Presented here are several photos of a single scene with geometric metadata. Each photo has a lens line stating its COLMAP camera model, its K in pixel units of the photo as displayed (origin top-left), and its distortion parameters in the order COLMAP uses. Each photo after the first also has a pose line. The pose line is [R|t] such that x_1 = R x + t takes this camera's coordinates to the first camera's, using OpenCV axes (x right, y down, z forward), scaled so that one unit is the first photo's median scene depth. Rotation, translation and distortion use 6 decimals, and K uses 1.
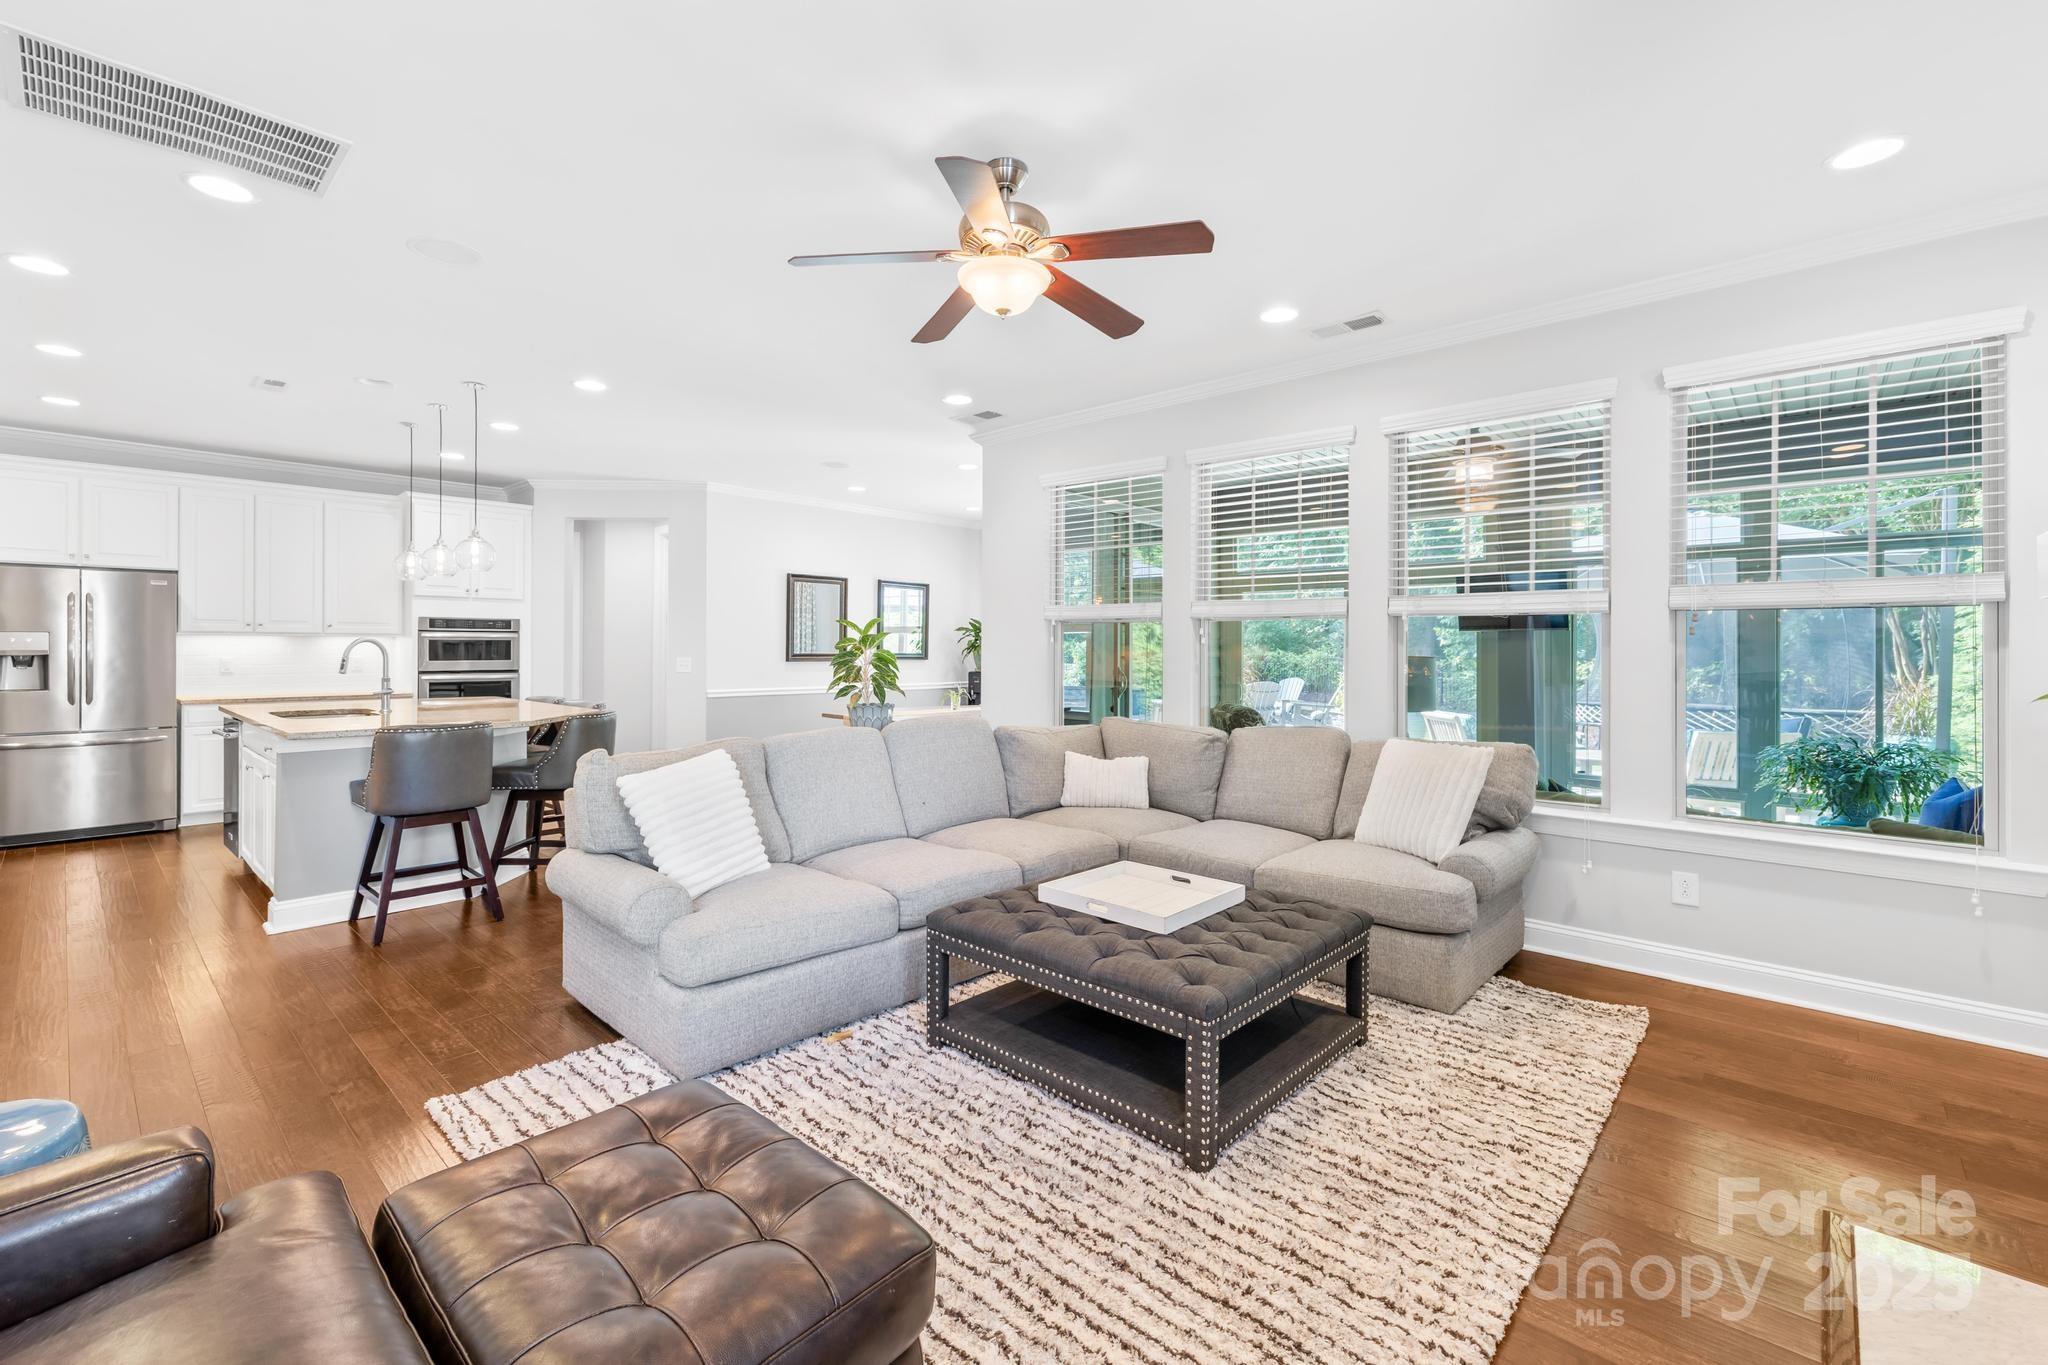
lens RADIAL K [[881.4, 0, 1026.8], [0, 881.4, 643.3], [0, 0, 1]] dist [0.001626, -0.000190]
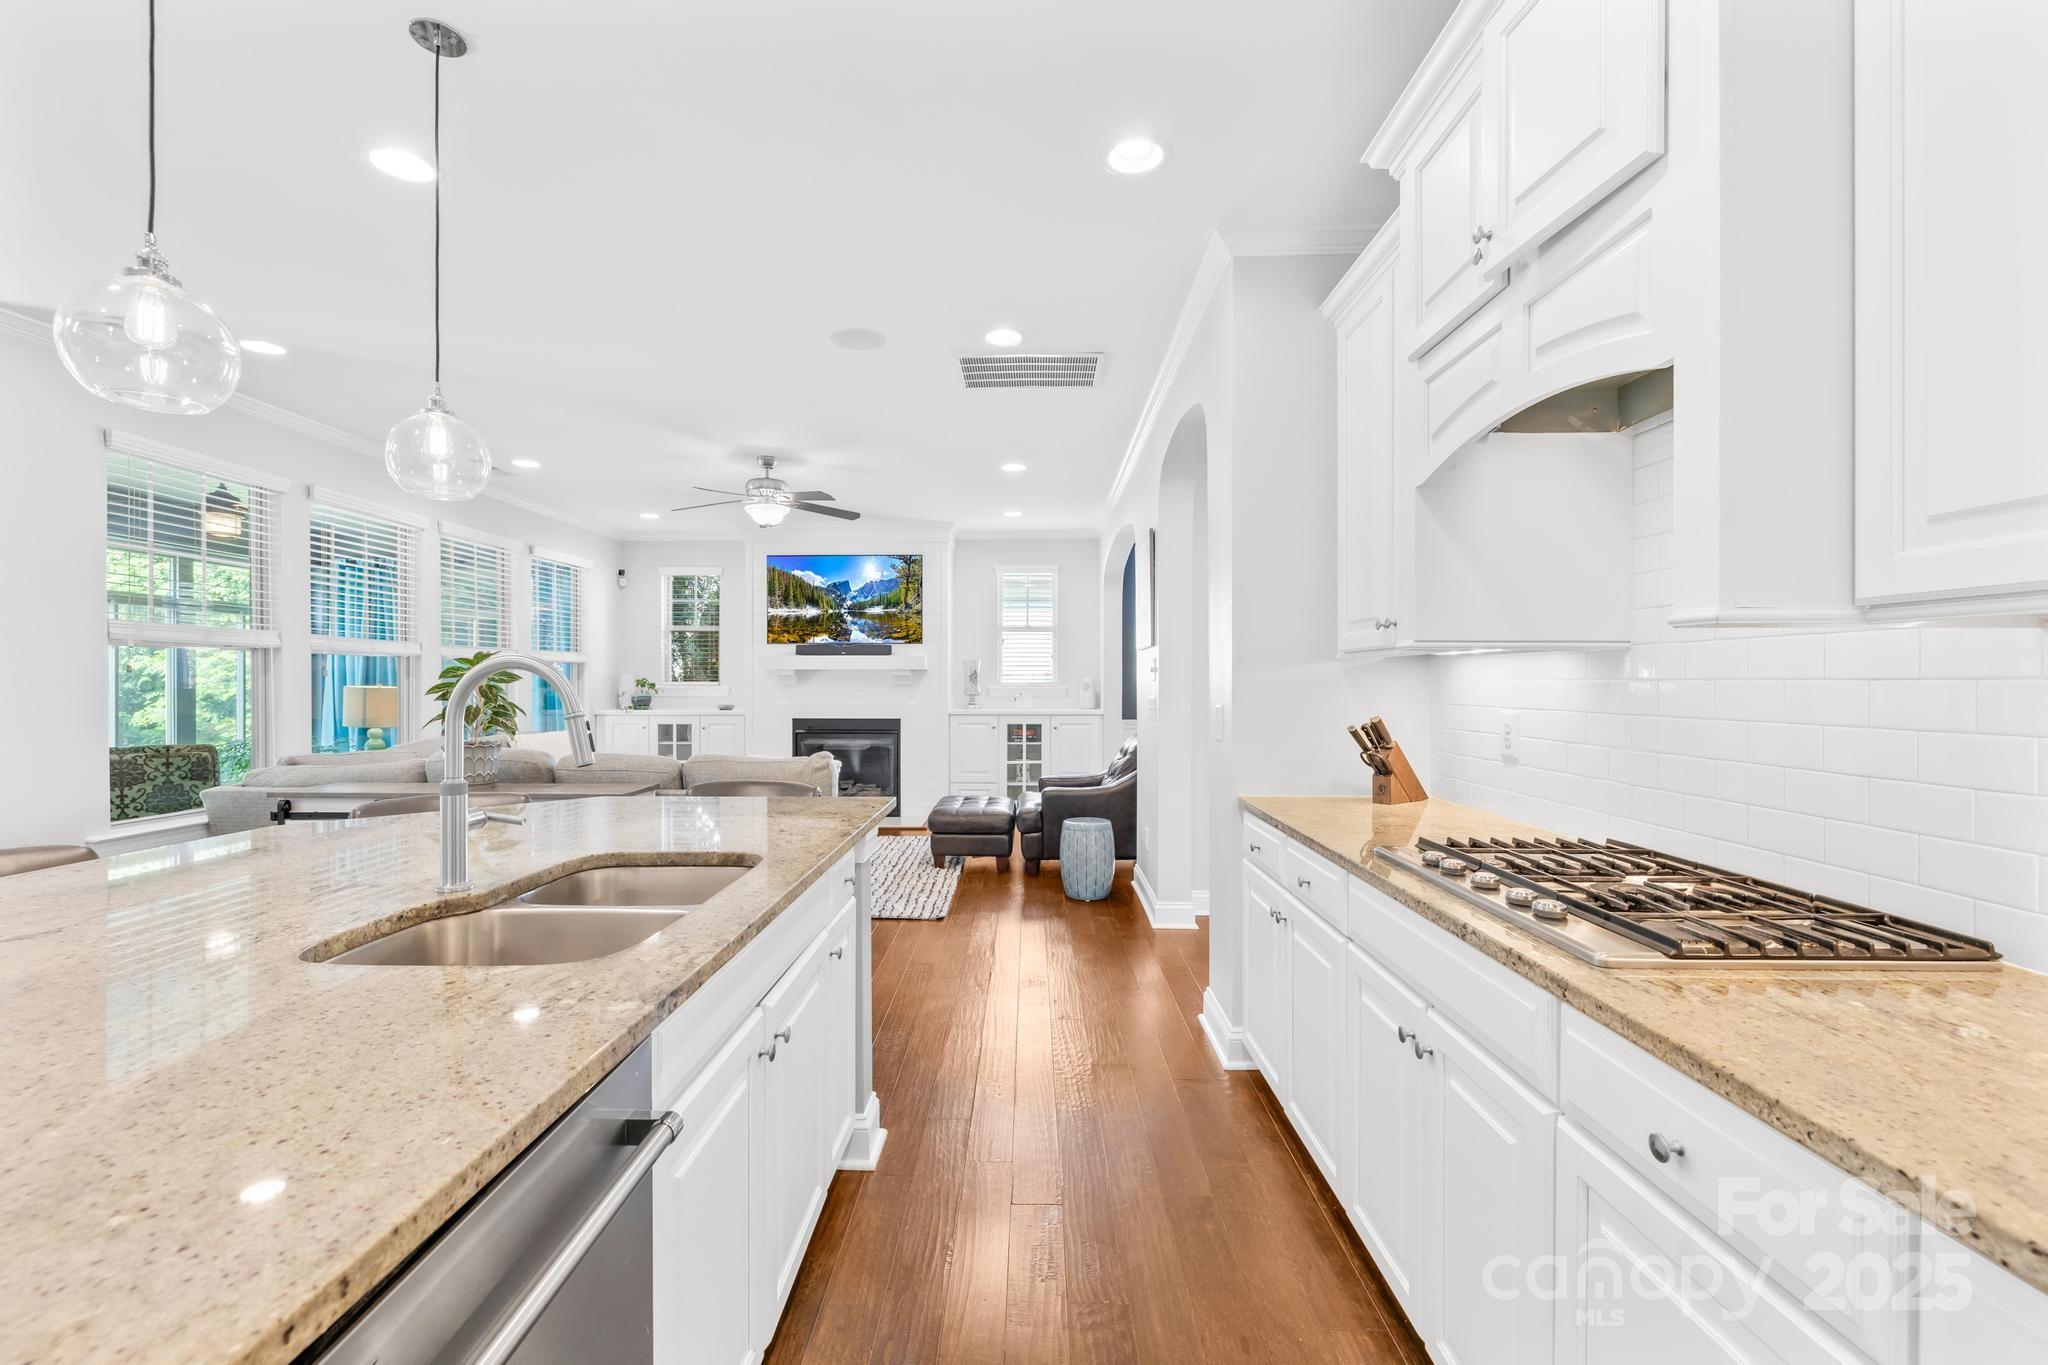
lens RADIAL K [[865.0, 0, 1001.4], [0, 865.0, 683.3], [0, 0, 1]] dist [0.000805, -0.000404]
pose [[-0.645298, -0.005680, 0.763910, -1.190491], [-0.008588, 0.999963, 0.000180, 0.001984], [-0.763882, -0.006444, -0.645323, 1.141742]]
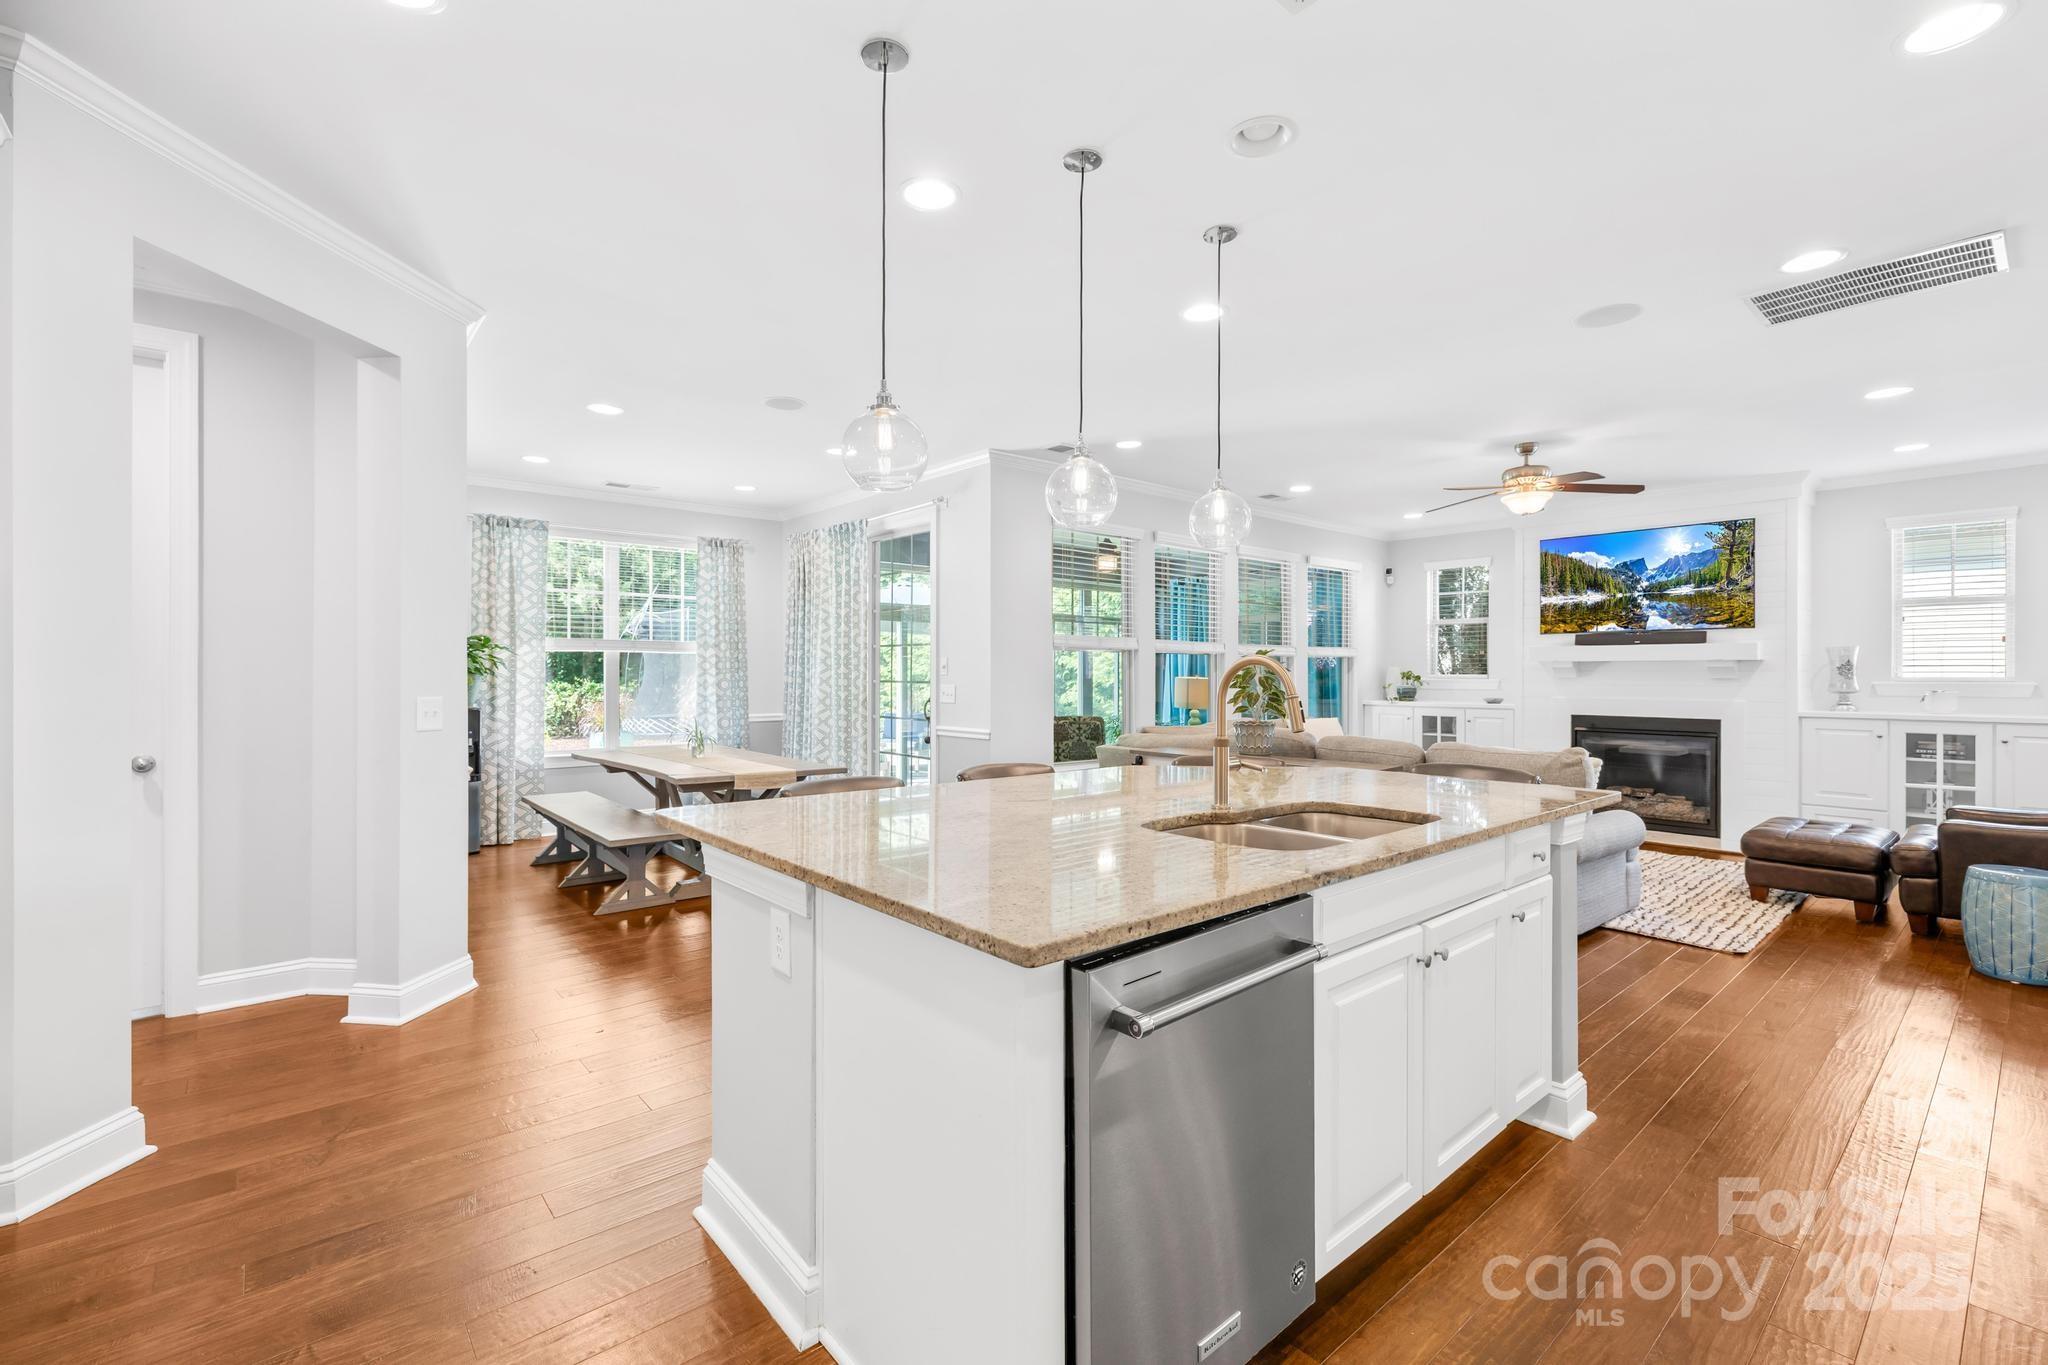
lens RADIAL K [[880.1, 0, 1020.6], [0, 880.1, 675.1], [0, 0, 1]] dist [0.009355, -0.000215]
pose [[0.127481, -0.005444, 0.991826, -1.340329], [-0.008377, 0.999943, 0.006565, 0.001678], [-0.991806, -0.009145, 0.127428, 1.139299]]
